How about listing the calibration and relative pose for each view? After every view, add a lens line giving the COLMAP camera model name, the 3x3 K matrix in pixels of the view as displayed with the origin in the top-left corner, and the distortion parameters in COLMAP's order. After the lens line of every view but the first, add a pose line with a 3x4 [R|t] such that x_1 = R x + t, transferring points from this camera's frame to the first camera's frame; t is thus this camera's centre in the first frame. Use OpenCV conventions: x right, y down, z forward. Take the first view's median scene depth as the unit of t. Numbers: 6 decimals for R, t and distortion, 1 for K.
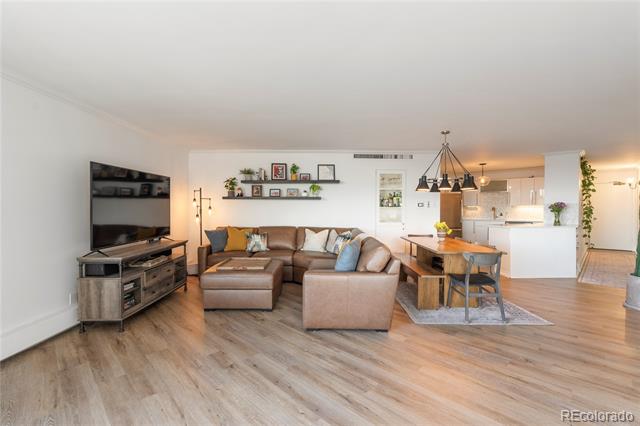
lens RADIAL K [[276.5, 0, 320.0], [0, 276.5, 213.0], [0, 0, 1]] dist [-0.014637, 0.000076]
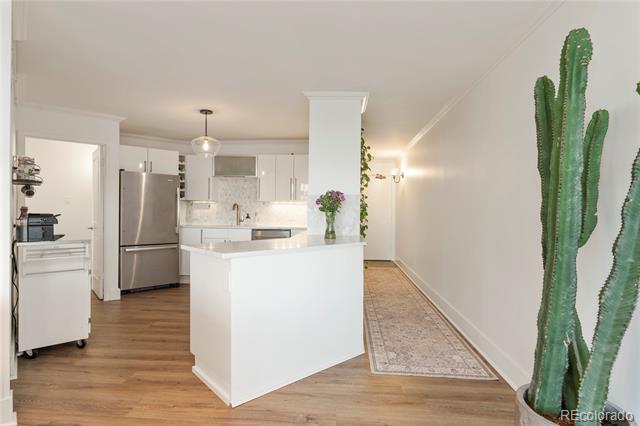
lens RADIAL K [[344.5, 0, 320.0], [0, 344.5, 213.0], [0, 0, 1]] dist [-0.000021, -0.000006]
pose [[0.744745, 0.003637, 0.667339, 0.310700], [-0.001444, 0.999992, -0.003839, 0.000962], [-0.667347, 0.001895, 0.744744, 0.385191]]
